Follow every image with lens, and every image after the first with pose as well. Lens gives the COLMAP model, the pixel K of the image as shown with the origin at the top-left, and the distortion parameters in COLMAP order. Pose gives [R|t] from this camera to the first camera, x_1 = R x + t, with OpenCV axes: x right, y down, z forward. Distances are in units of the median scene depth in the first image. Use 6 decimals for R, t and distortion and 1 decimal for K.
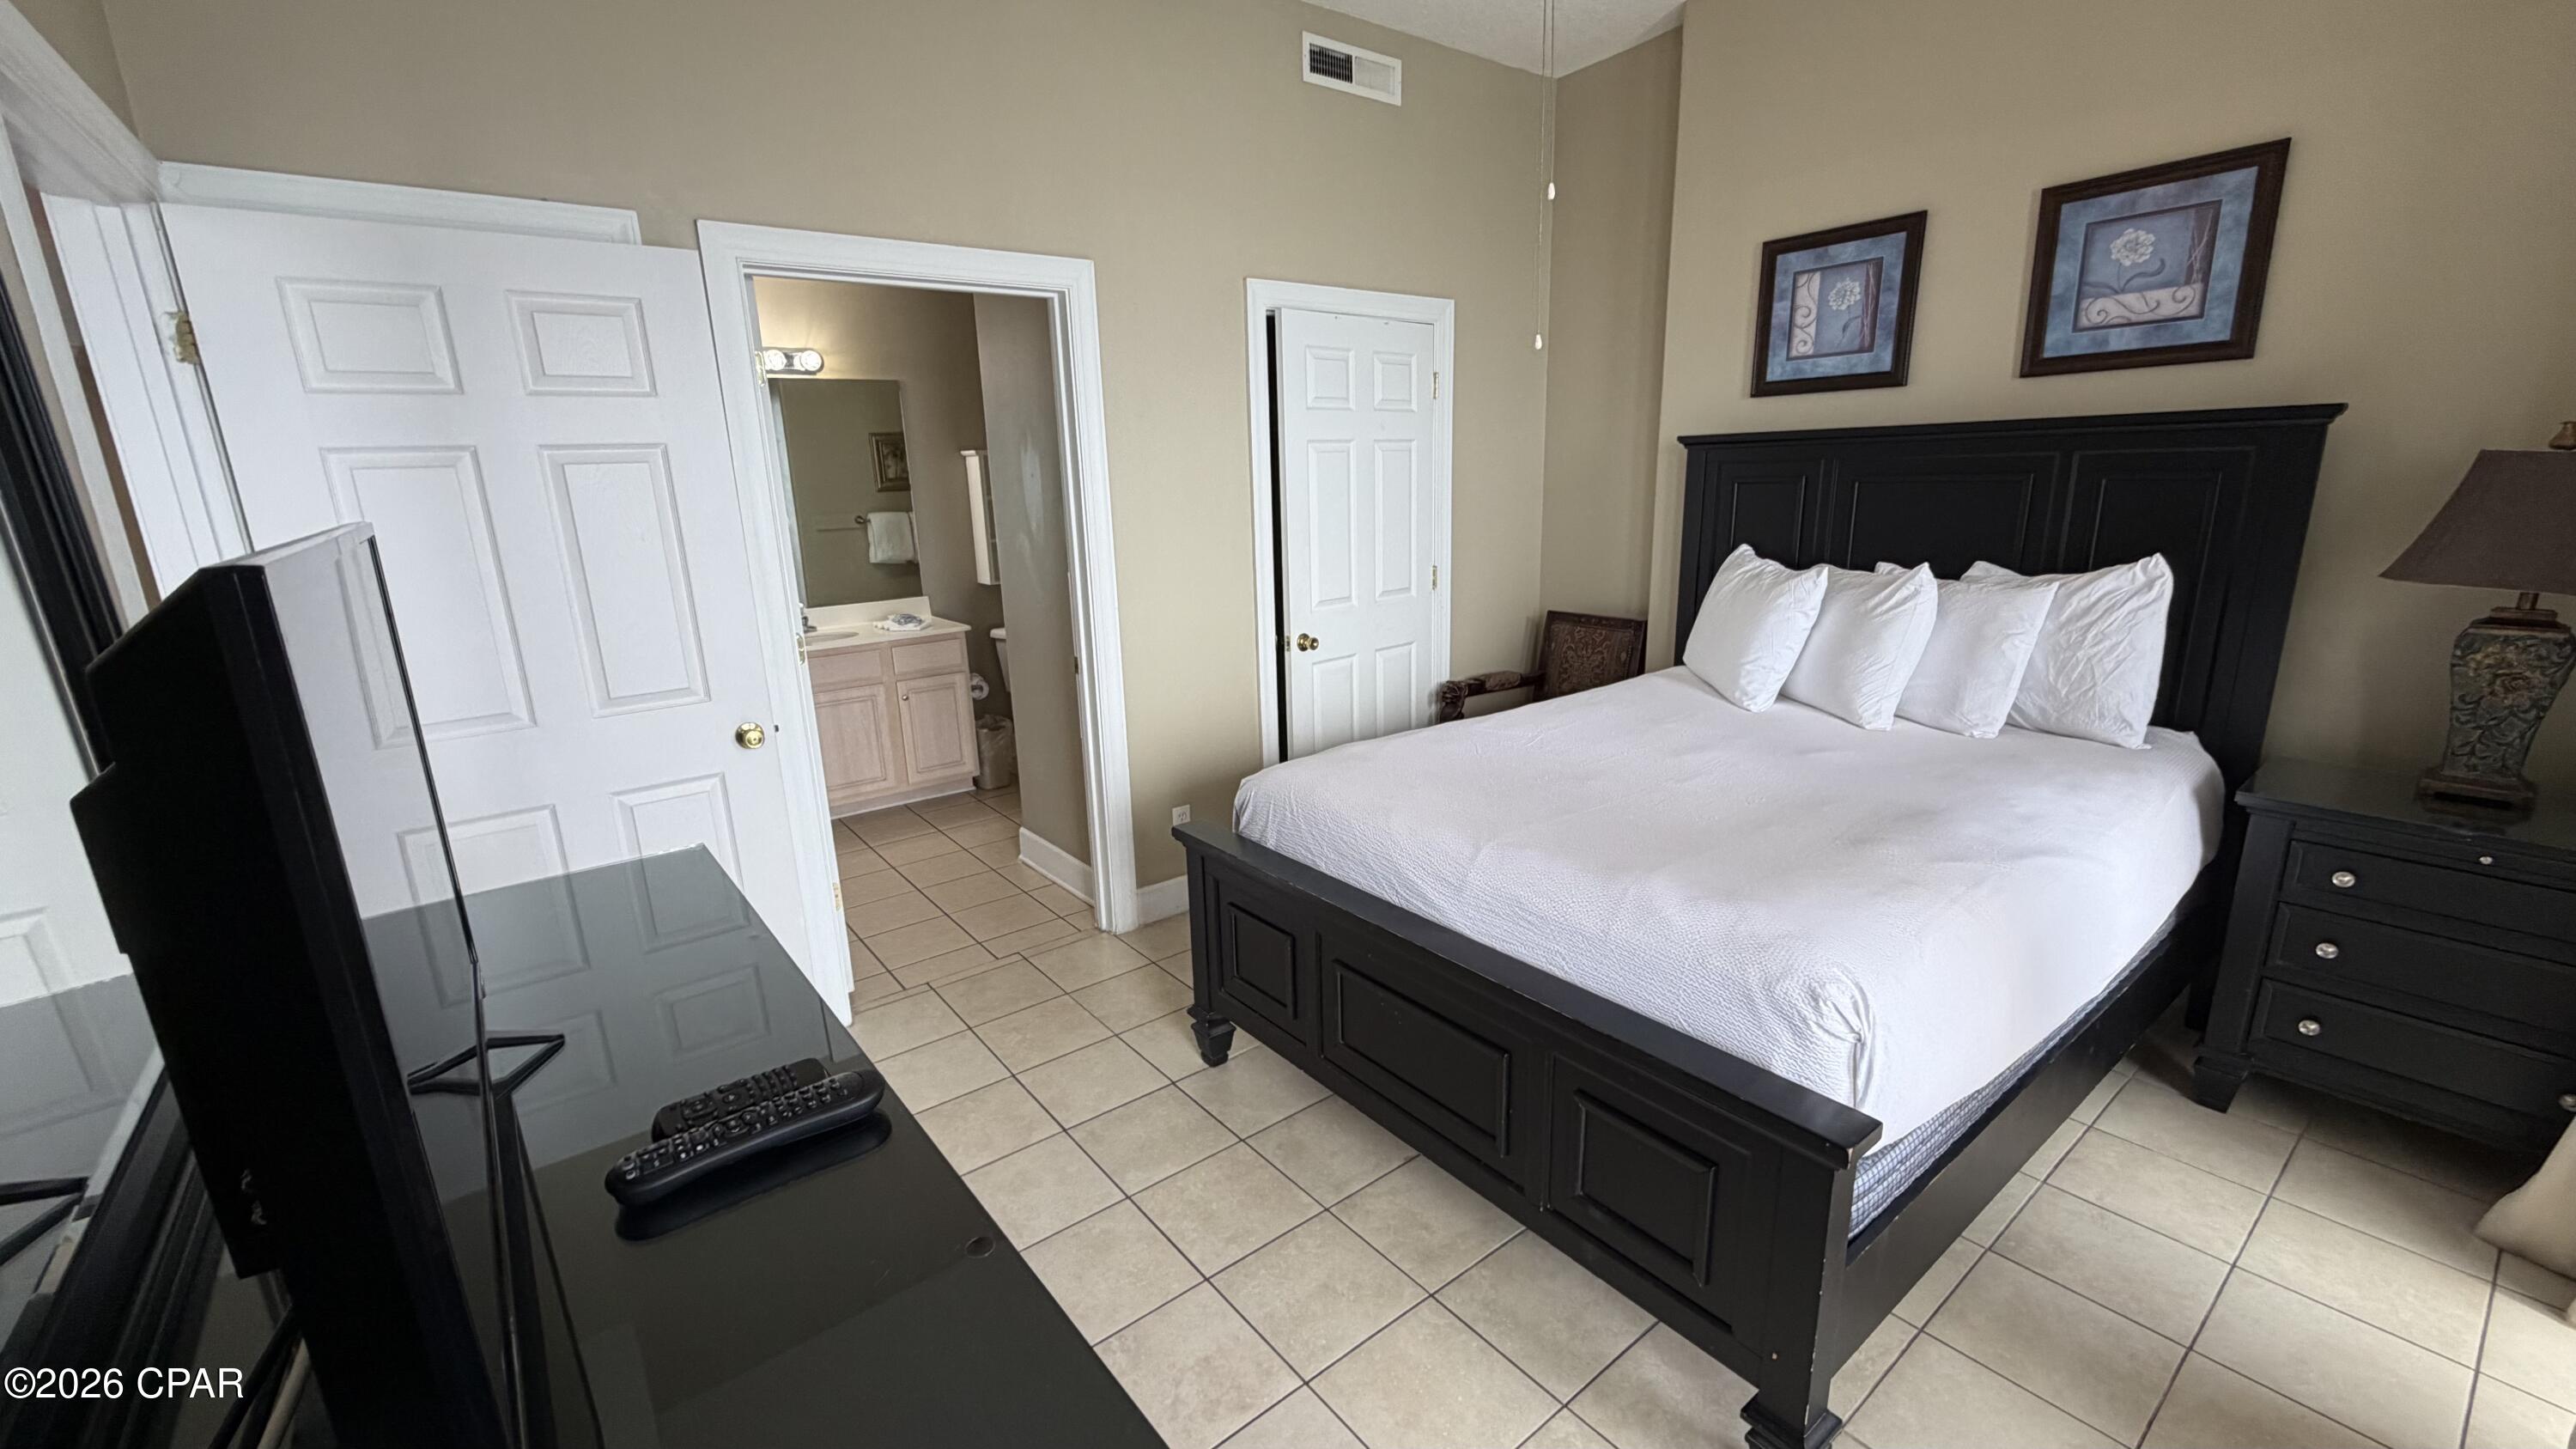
lens RADIAL K [[1025.0, 0, 1279.9], [0, 1025.0, 726.3], [0, 0, 1]] dist [0.000686, -0.000040]
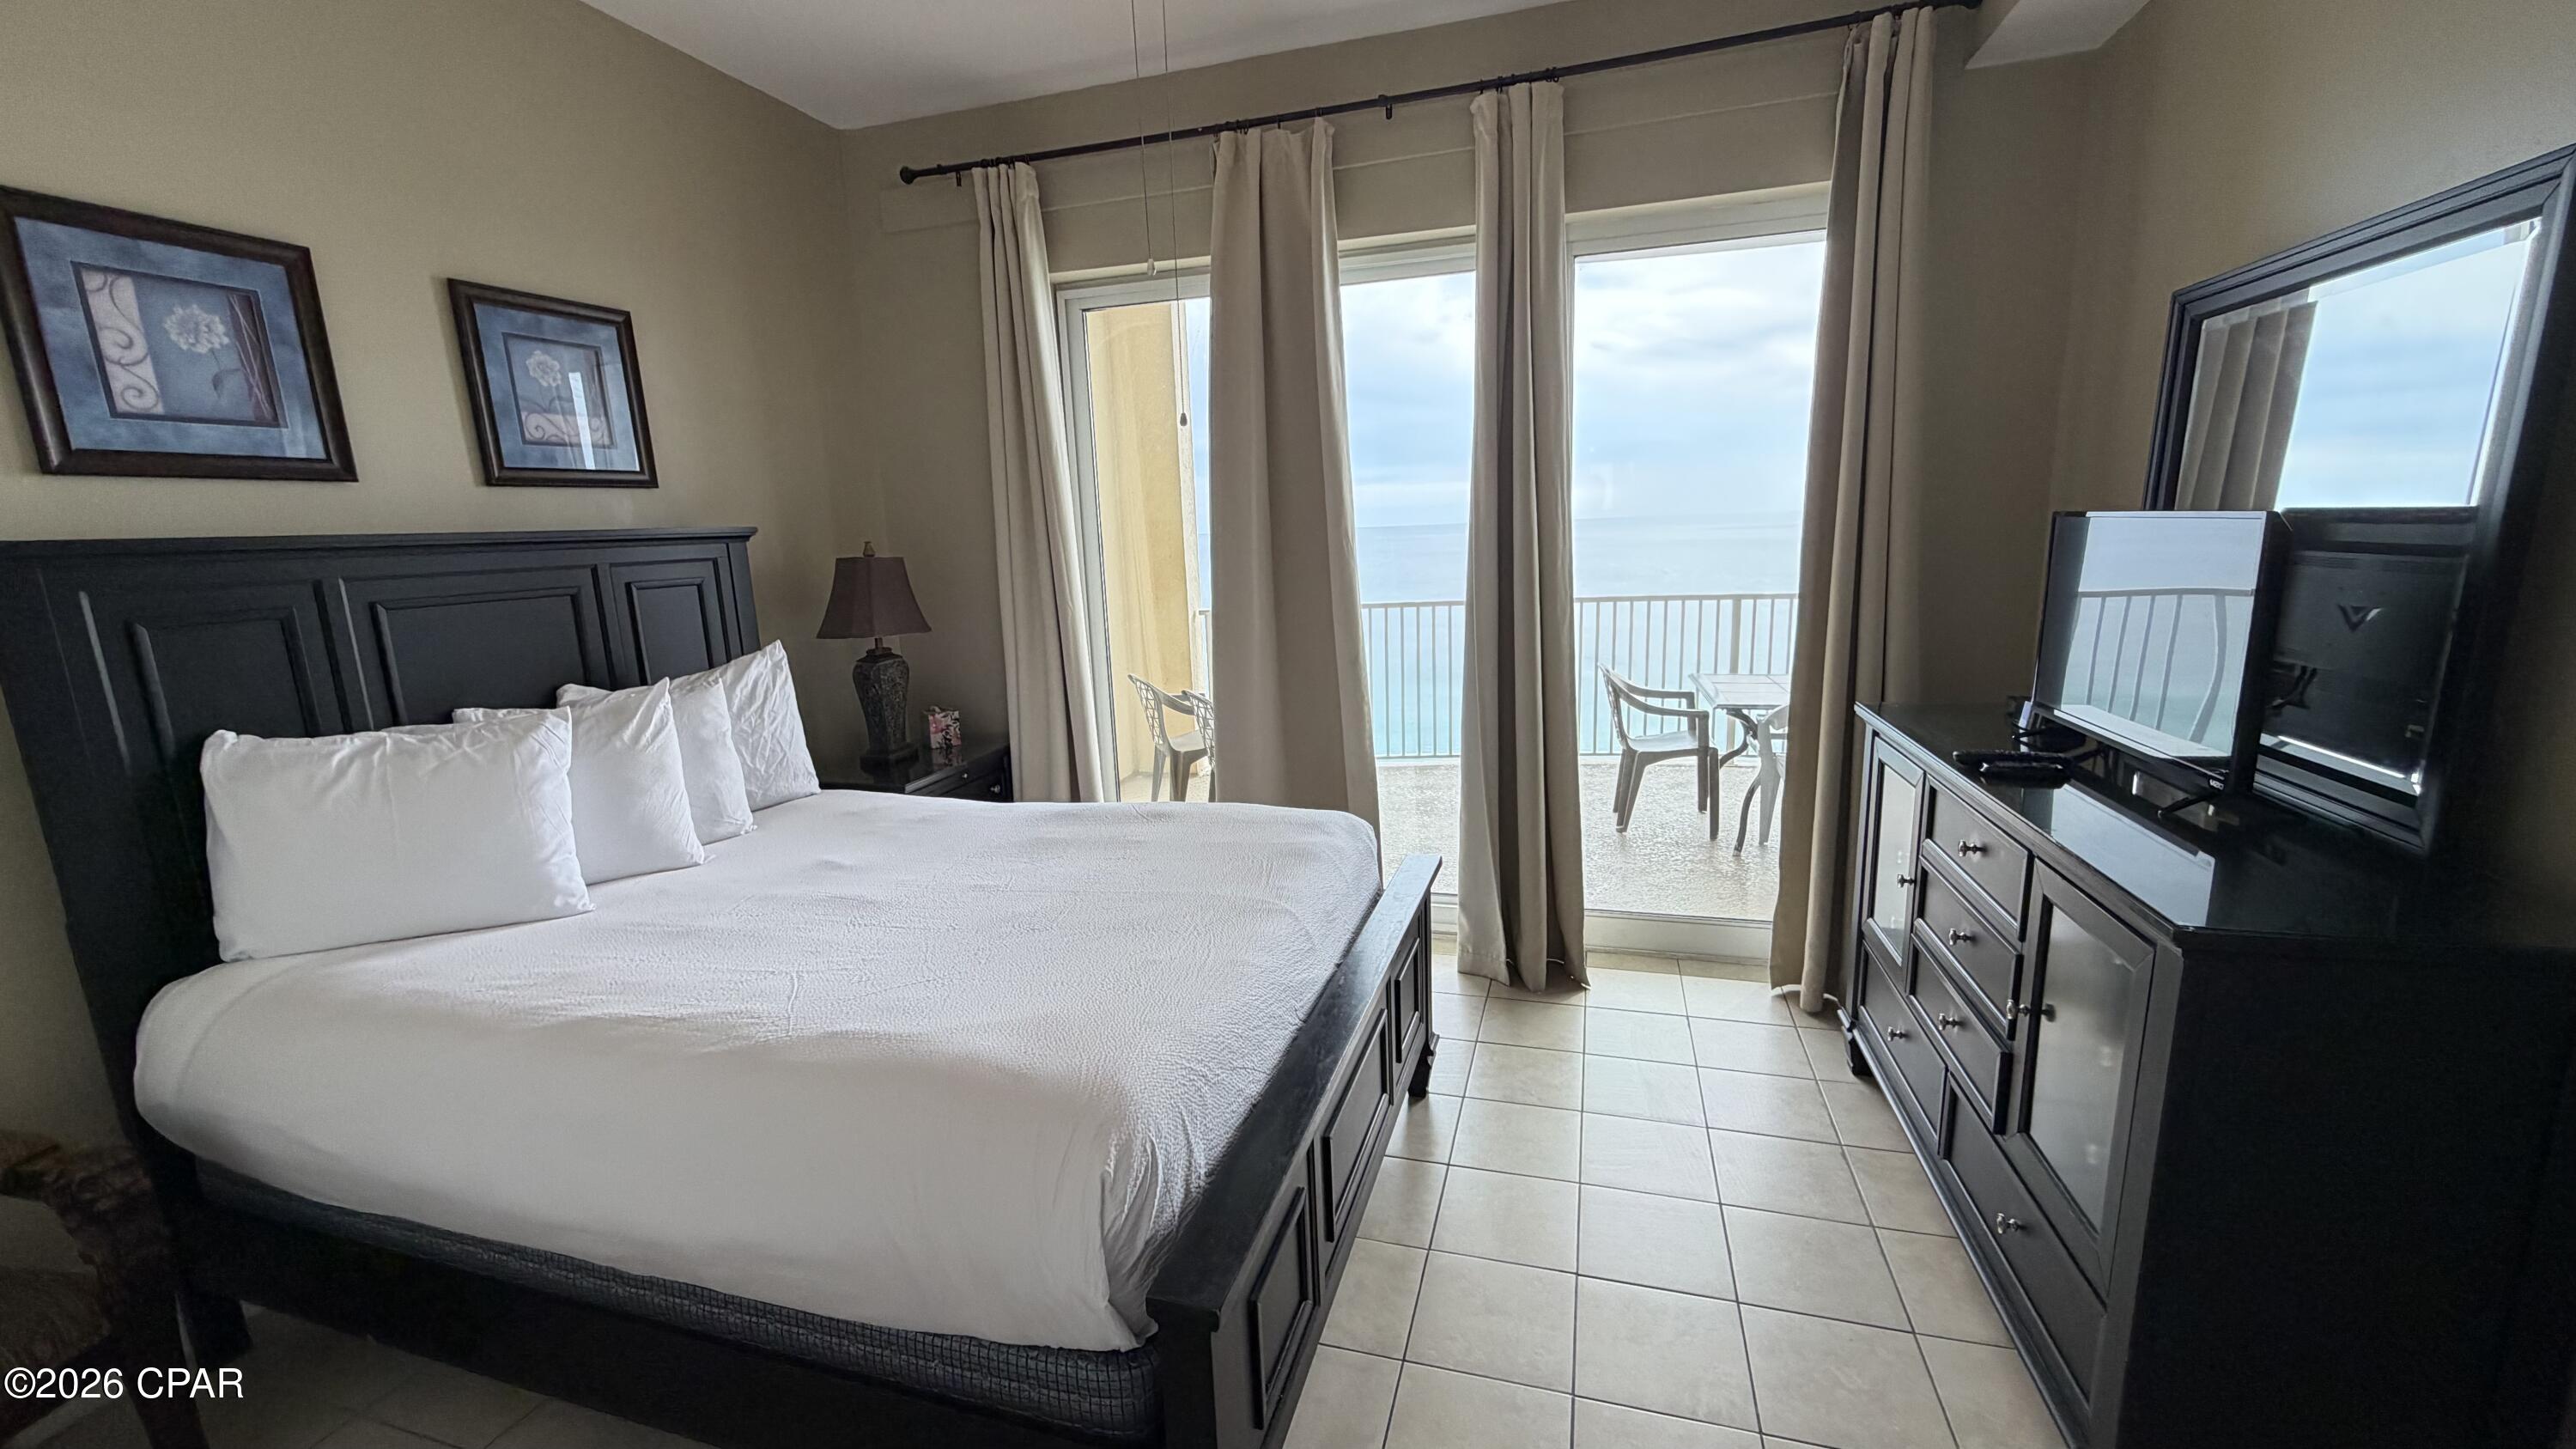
lens RADIAL K [[1017.5, 0, 1279.8], [0, 1017.5, 732.7], [0, 0, 1]] dist [0.001272, -0.000085]
pose [[-0.572637, -0.114718, 0.811743, -0.385864], [0.250964, 0.918095, 0.306789, -0.227367], [-0.780451, 0.379397, -0.496945, 0.923953]]
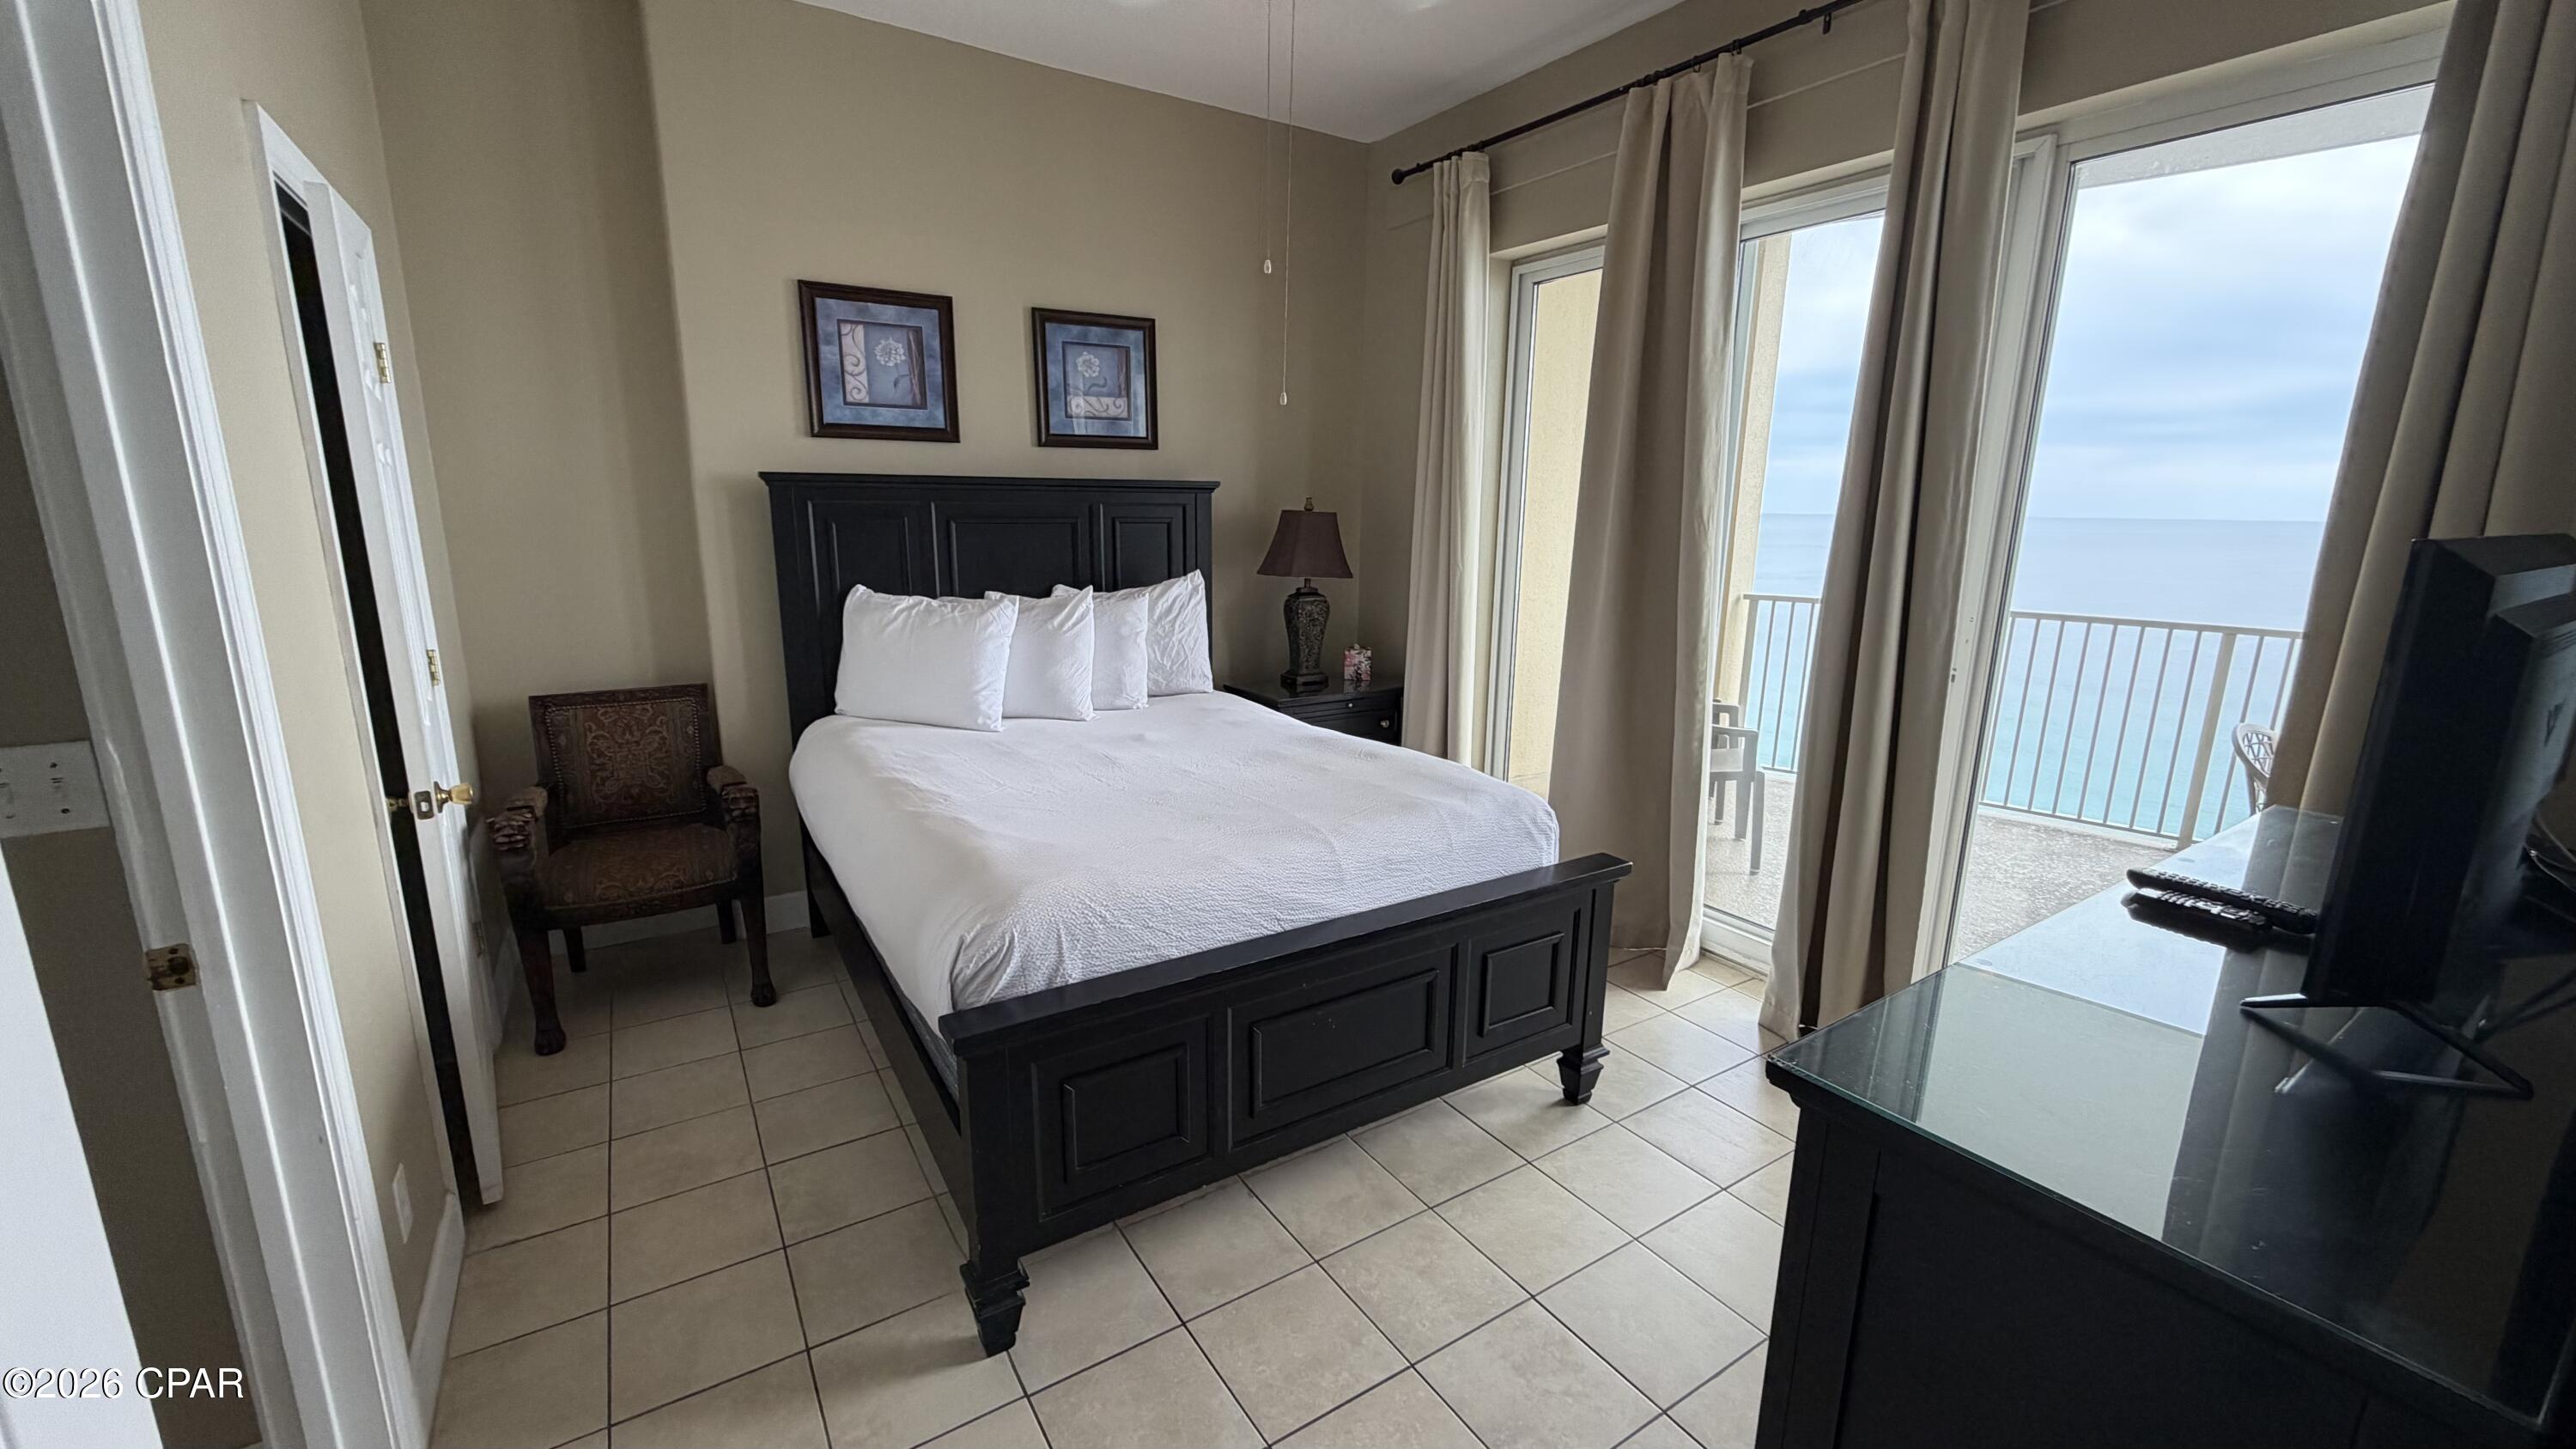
lens RADIAL K [[1020.0, 0, 1284.4], [0, 1020.0, 727.3], [0, 0, 1]] dist [0.001269, 0.000531]
pose [[0.090420, -0.184051, 0.978749, -0.566159], [0.228578, 0.960374, 0.159479, -0.121449], [-0.969317, 0.209300, 0.128907, 0.562408]]
